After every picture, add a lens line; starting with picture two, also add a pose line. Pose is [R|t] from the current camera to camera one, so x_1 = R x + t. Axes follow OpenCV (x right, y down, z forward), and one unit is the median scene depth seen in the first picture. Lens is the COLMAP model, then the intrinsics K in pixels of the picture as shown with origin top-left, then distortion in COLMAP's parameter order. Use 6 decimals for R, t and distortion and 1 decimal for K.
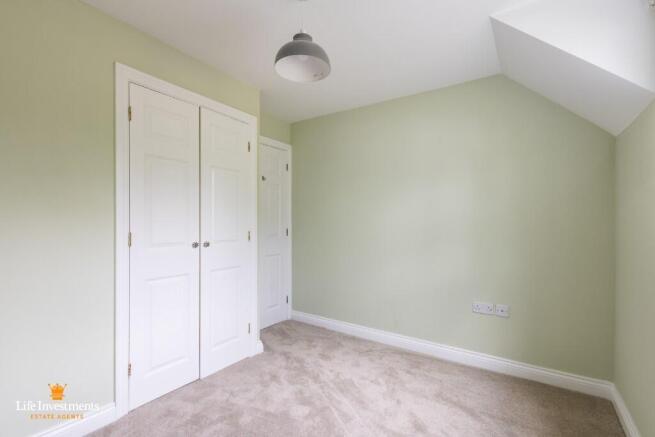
lens RADIAL K [[306.2, 0, 319.1], [0, 306.2, 223.0], [0, 0, 1]] dist [0.010856, -0.000886]
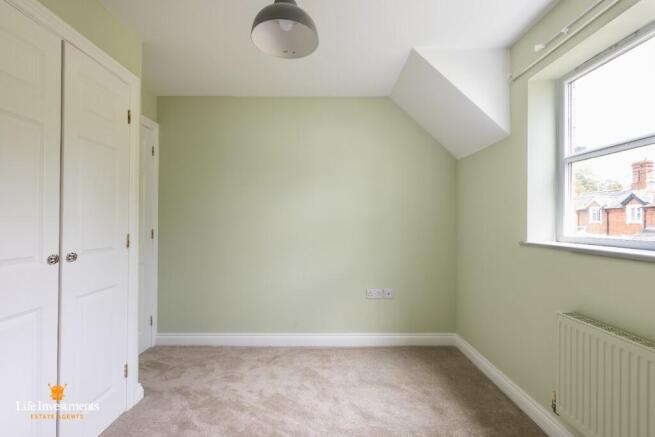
lens RADIAL K [[306.2, 0, 328.5], [0, 306.2, 217.2], [0, 0, 1]] dist [0.010856, -0.000886]
pose [[0.817830, -0.001222, 0.575458, -0.269668], [0.008059, 0.999924, -0.009330, -0.002926], [-0.575403, 0.012268, 0.817778, 0.148003]]
